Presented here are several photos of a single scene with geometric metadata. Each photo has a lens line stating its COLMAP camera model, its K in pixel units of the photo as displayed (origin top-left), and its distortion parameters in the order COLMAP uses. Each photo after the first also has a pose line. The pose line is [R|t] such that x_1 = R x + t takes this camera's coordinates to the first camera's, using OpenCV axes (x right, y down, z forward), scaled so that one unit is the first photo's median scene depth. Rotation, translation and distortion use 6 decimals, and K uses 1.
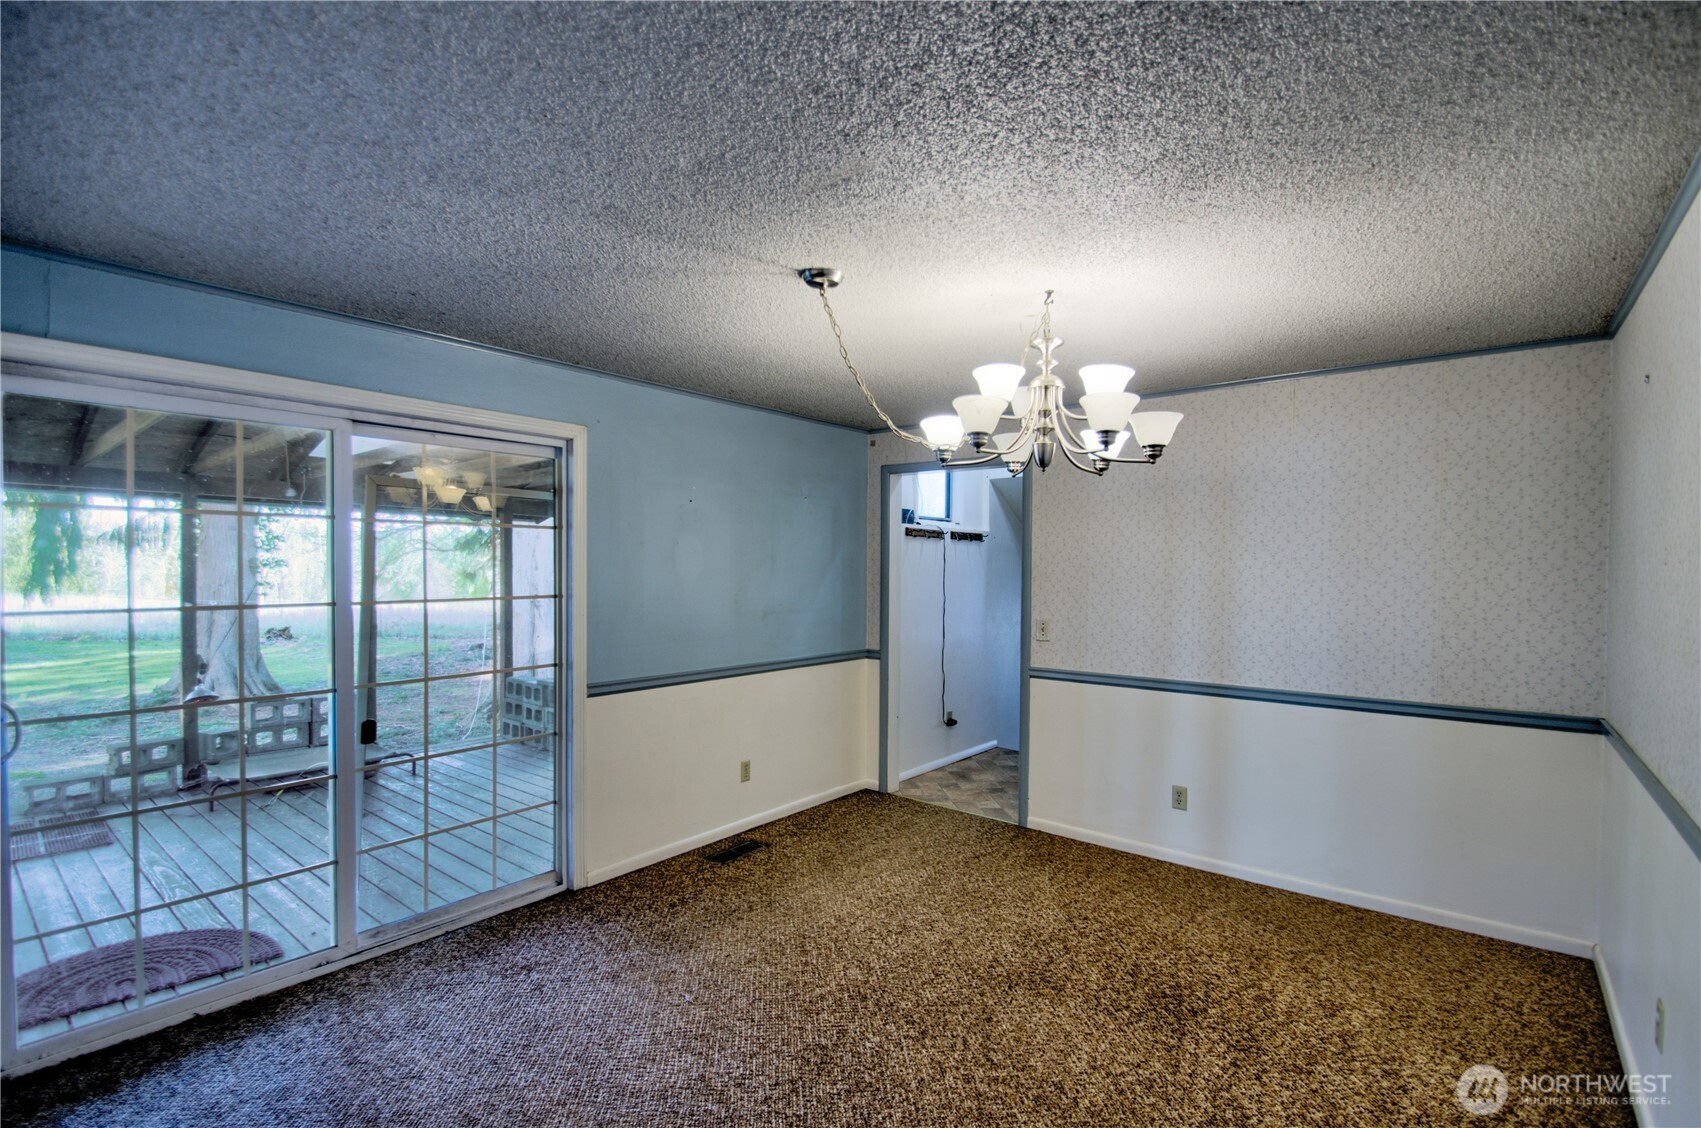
lens RADIAL K [[741.6, 0, 849.8], [0, 741.6, 577.3], [0, 0, 1]] dist [-0.013650, -0.000820]
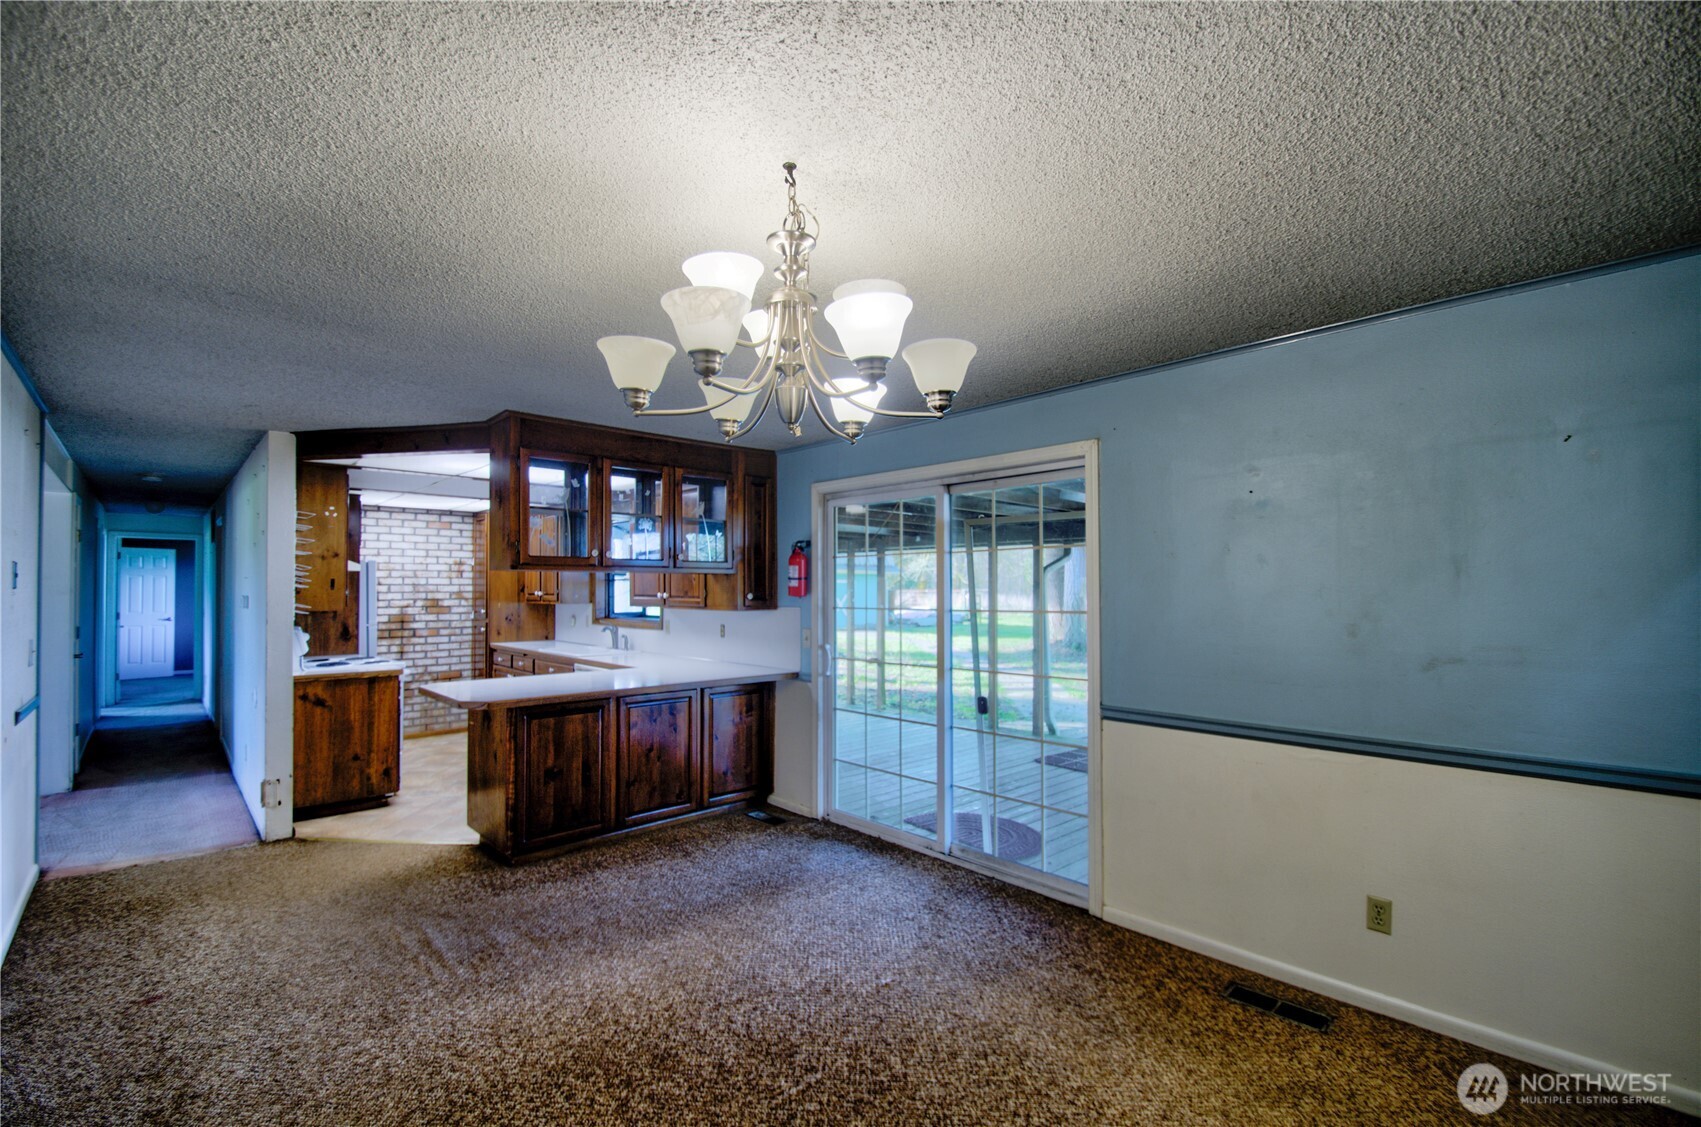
lens RADIAL K [[741.6, 0, 849.8], [0, 741.6, 576.8], [0, 0, 1]] dist [-0.013650, -0.000820]
pose [[-0.121990, -0.023392, -0.992256, 0.659803], [-0.016618, 0.999630, -0.021522, 0.004372], [0.992392, 0.013864, -0.122334, 0.814385]]
